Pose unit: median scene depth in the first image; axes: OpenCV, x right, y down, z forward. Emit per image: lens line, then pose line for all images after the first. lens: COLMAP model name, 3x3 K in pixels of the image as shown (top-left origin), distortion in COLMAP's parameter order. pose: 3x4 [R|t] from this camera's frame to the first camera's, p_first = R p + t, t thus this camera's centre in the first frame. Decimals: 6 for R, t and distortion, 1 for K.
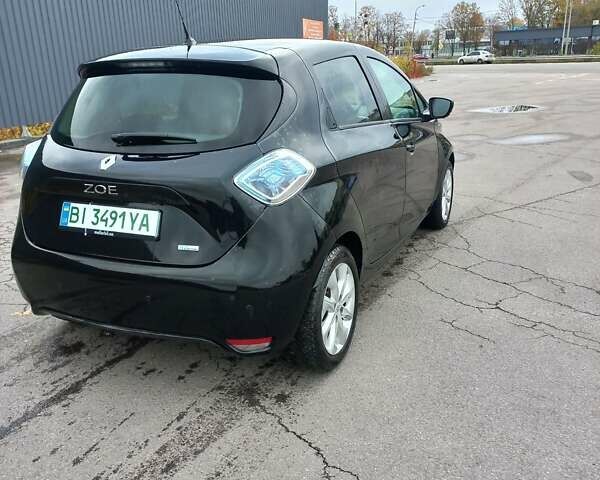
lens RADIAL K [[574.8, 0, 299.6], [0, 574.8, 243.6], [0, 0, 1]] dist [0.095117, -0.122759]
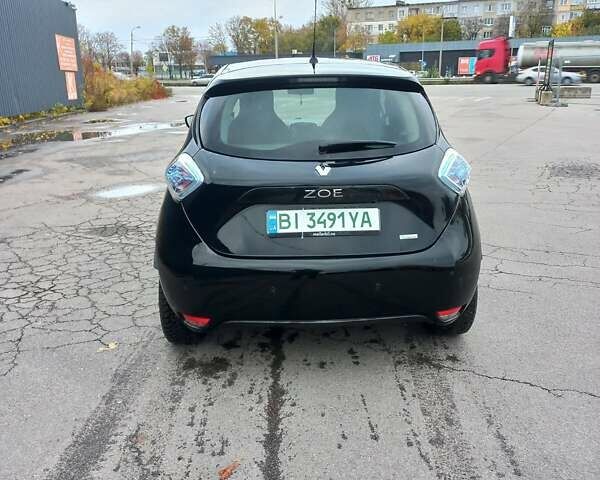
lens RADIAL K [[574.8, 0, 299.6], [0, 574.8, 243.6], [0, 0, 1]] dist [0.095117, -0.122759]
pose [[0.895109, -0.112507, 0.431419, -0.843486], [0.126962, 0.991896, -0.004750, -0.001050], [-0.427388, 0.059025, 0.902139, 0.051037]]
